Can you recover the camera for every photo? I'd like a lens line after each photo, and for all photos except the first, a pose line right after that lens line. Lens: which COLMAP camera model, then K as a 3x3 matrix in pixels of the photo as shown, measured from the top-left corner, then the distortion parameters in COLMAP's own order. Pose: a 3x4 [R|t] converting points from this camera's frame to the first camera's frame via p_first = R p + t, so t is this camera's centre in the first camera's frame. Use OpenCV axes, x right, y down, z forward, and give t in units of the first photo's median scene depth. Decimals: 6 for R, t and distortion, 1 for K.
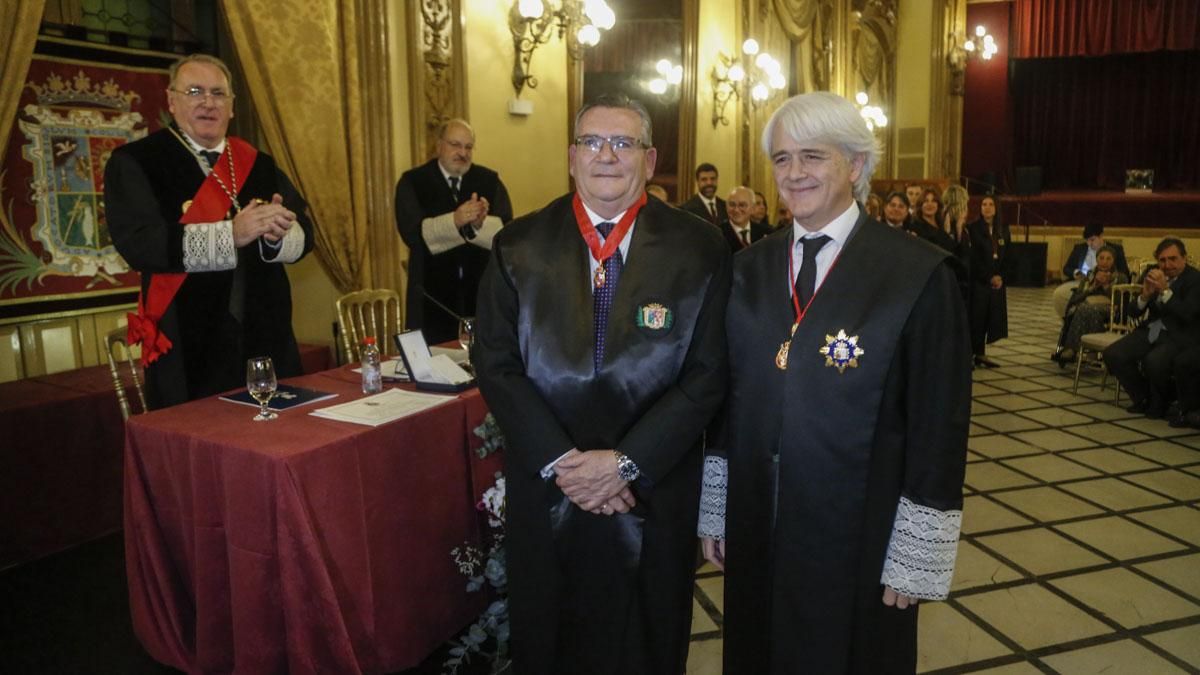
lens RADIAL K [[809.7, 0, 600.0], [0, 809.7, 337.5], [0, 0, 1]] dist [-0.111223, 0.057838]
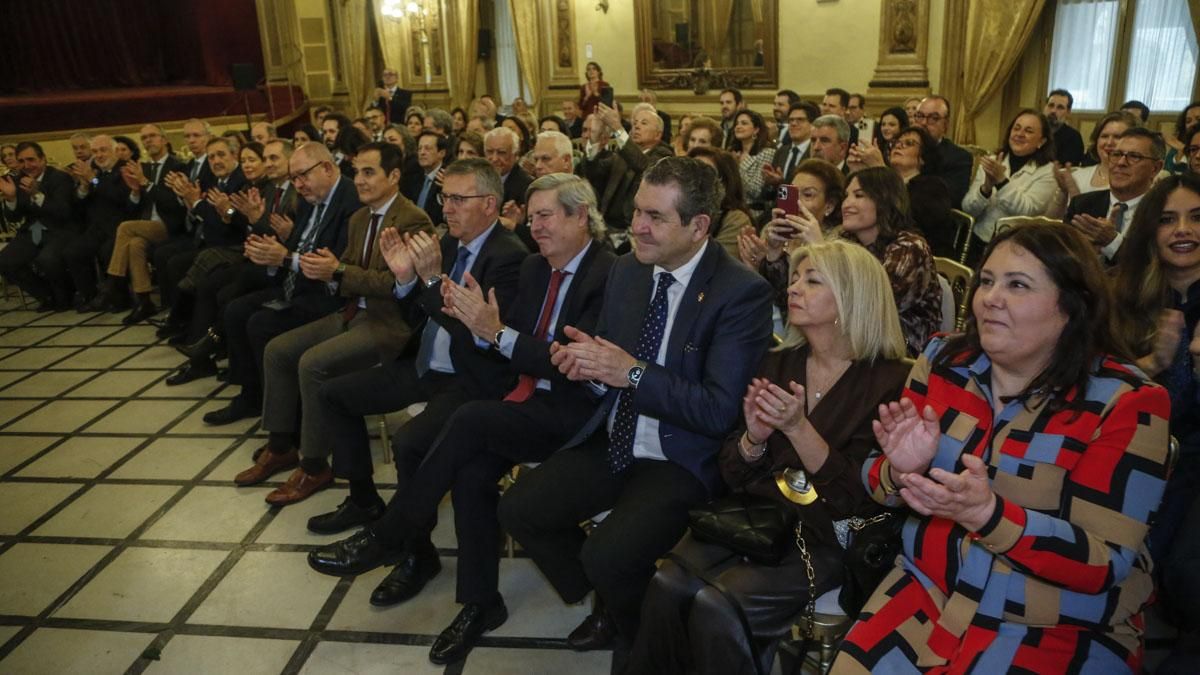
lens RADIAL K [[809.7, 0, 600.0], [0, 809.7, 337.5], [0, 0, 1]] dist [-0.111223, 0.057838]
pose [[0.313426, -0.297023, 0.901965, -0.037788], [0.189995, 0.950234, 0.246896, 0.013945], [-0.930412, 0.093986, 0.354261, -0.074857]]
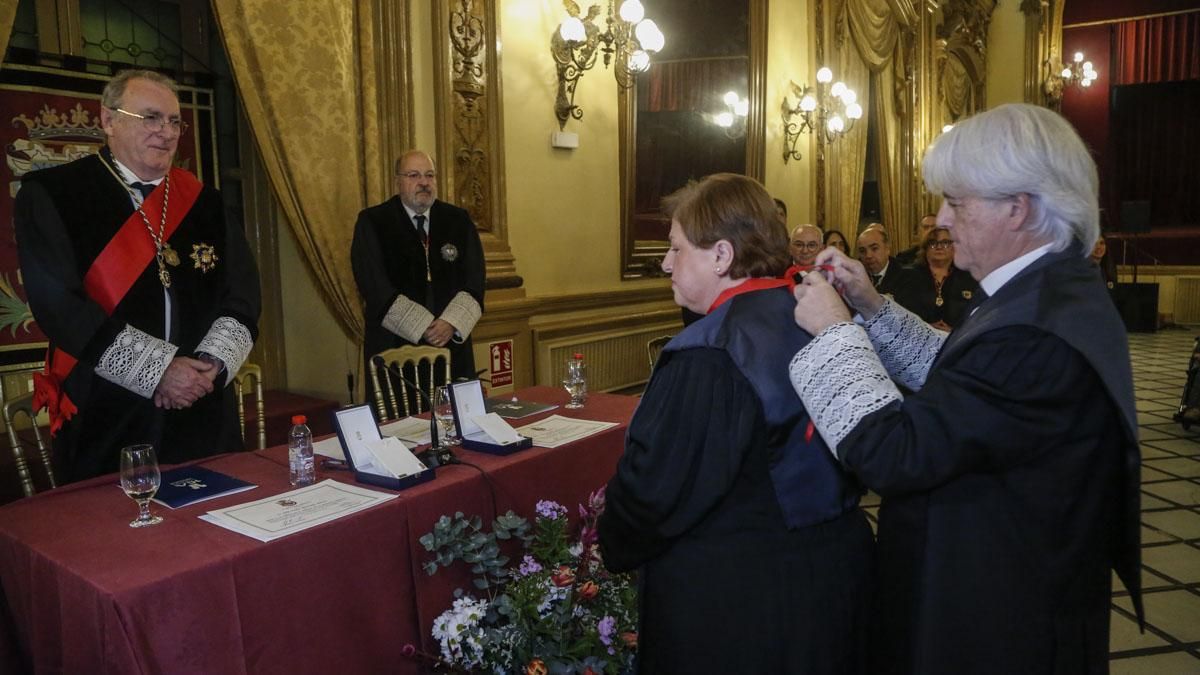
lens RADIAL K [[809.7, 0, 600.0], [0, 809.7, 337.5], [0, 0, 1]] dist [-0.111223, 0.057838]
pose [[0.994896, 0.007790, -0.100601, 0.037866], [-0.012646, 0.998780, -0.047728, -0.018068], [0.100107, 0.048756, 0.993781, 0.103426]]
